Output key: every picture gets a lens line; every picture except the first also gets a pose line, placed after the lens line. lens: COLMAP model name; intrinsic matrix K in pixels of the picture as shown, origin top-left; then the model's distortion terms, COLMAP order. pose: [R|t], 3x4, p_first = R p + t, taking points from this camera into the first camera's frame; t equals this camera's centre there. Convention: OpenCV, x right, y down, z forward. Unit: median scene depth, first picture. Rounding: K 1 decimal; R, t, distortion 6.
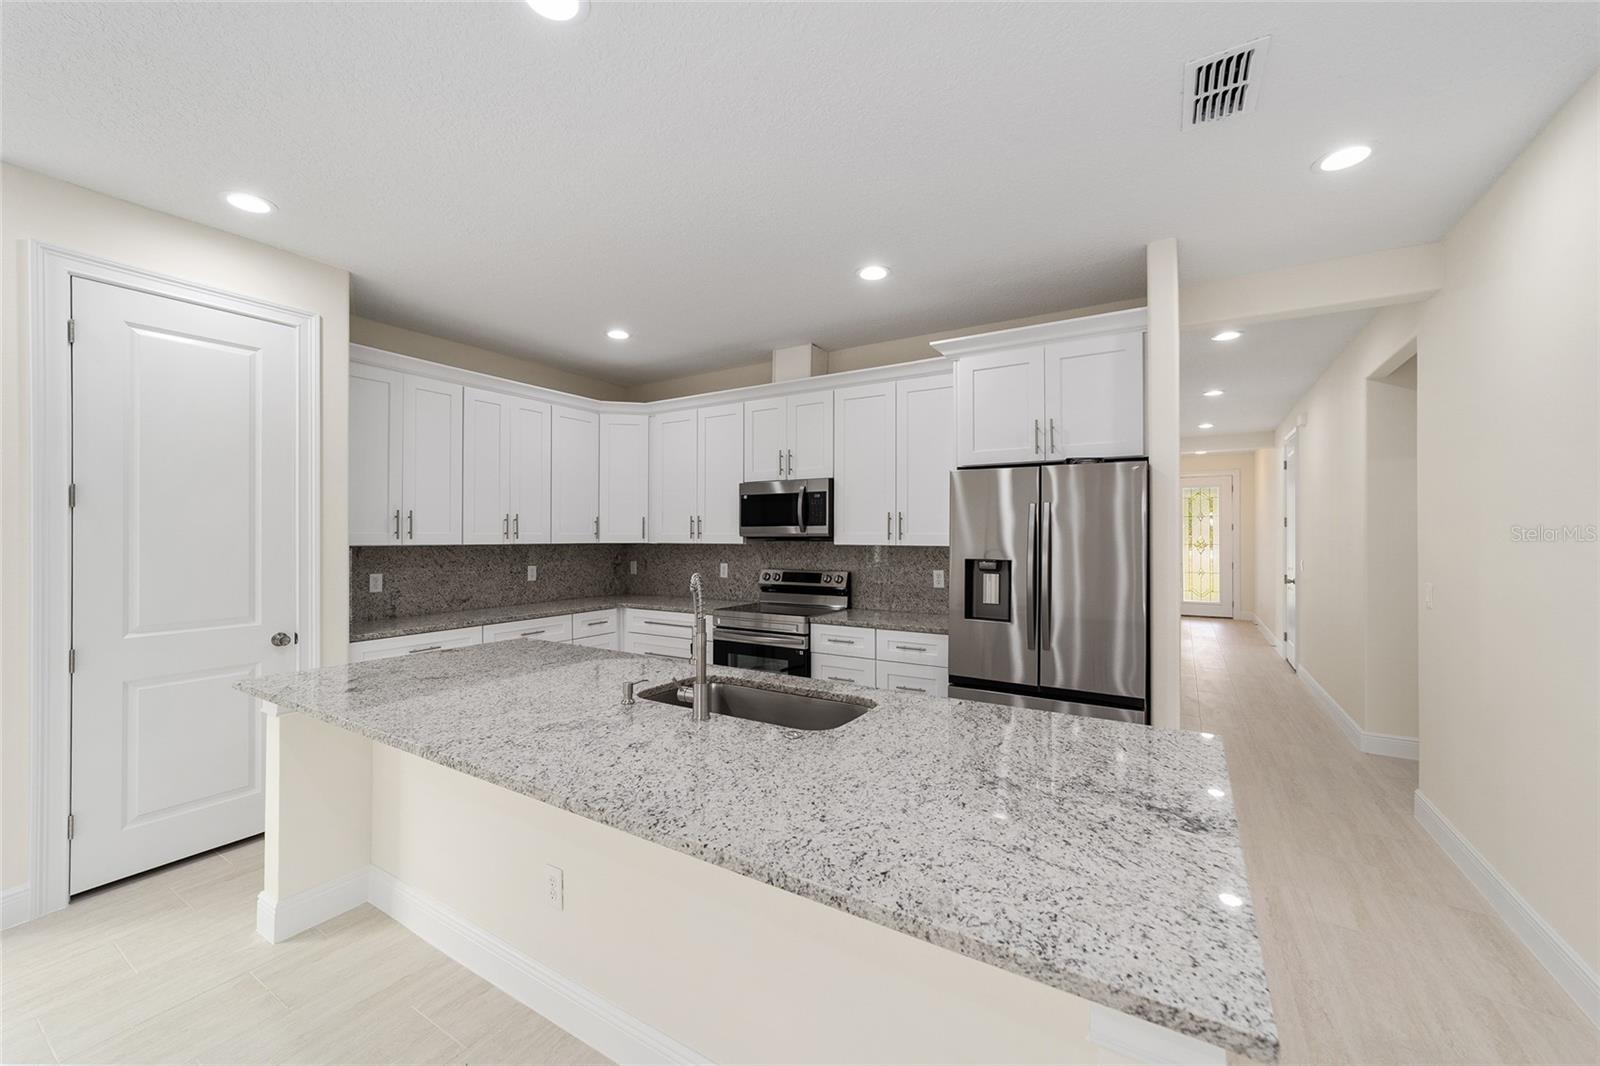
lens RADIAL K [[614.3, 0, 797.3], [0, 614.3, 536.4], [0, 0, 1]] dist [-0.013261, 0.005736]
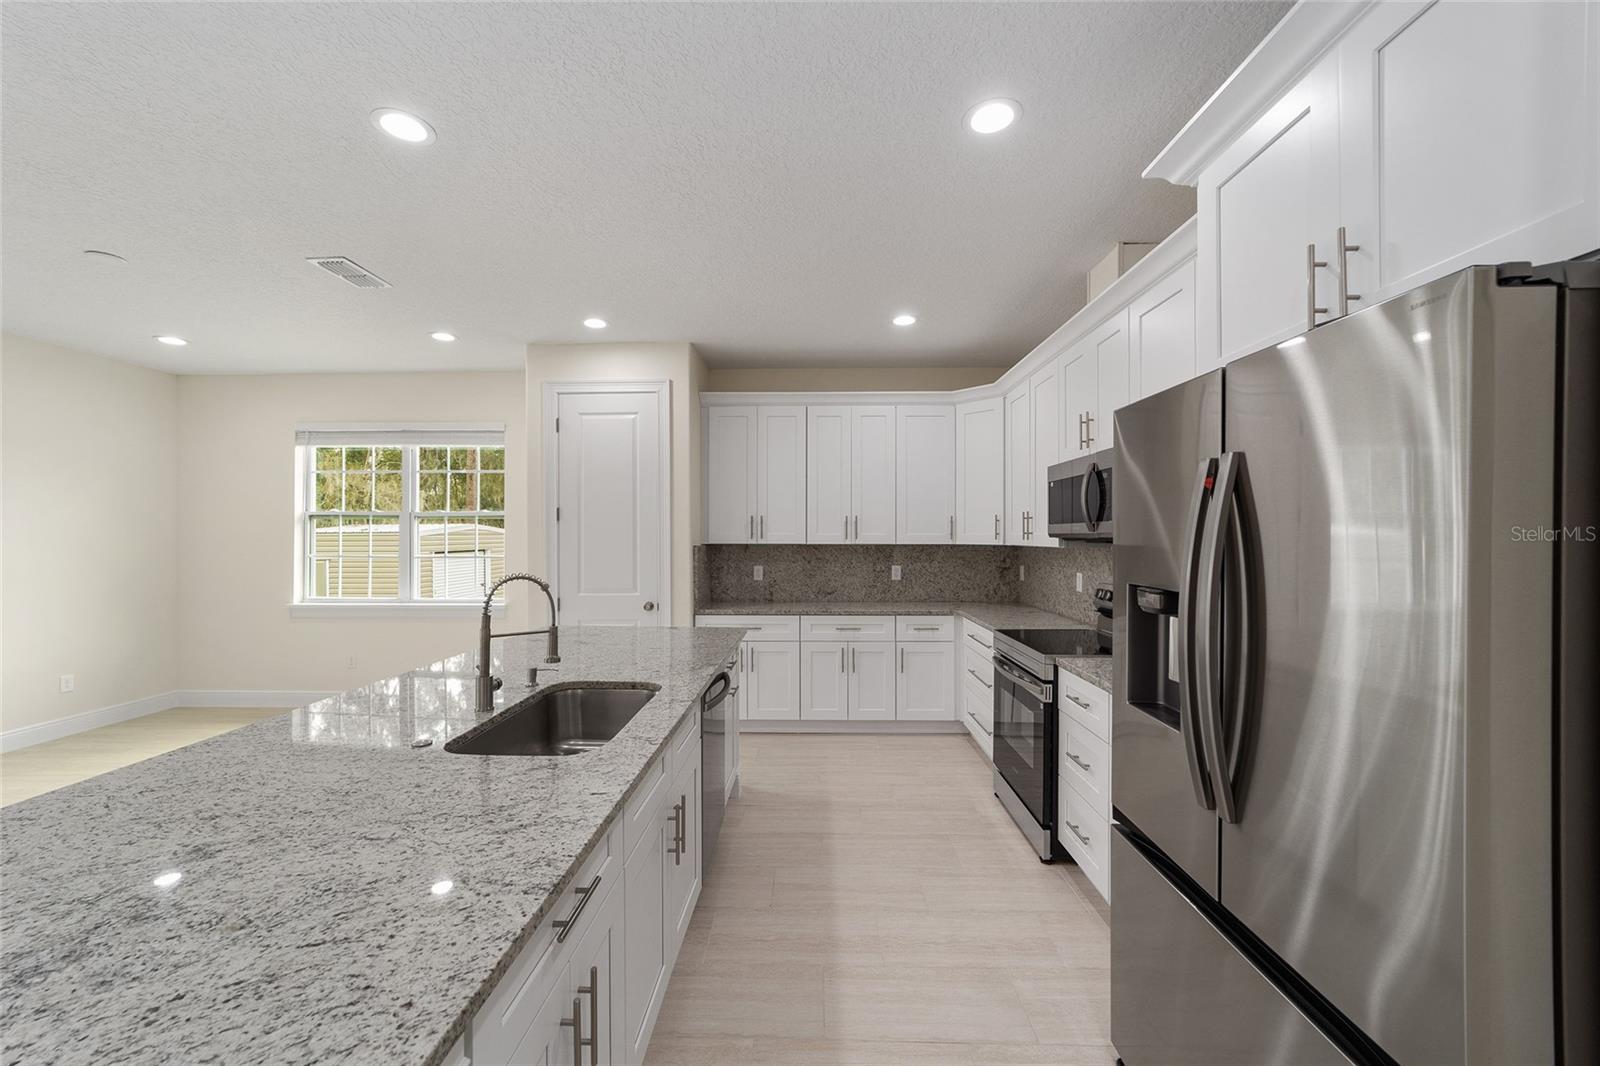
lens RADIAL K [[614.3, 0, 802.6], [0, 614.3, 531.6], [0, 0, 1]] dist [-0.013261, 0.005736]
pose [[0.510441, -0.006384, -0.859889, 0.433801], [-0.001603, 0.999964, -0.008376, 0.000017], [0.859911, 0.005654, 0.510412, 0.396480]]
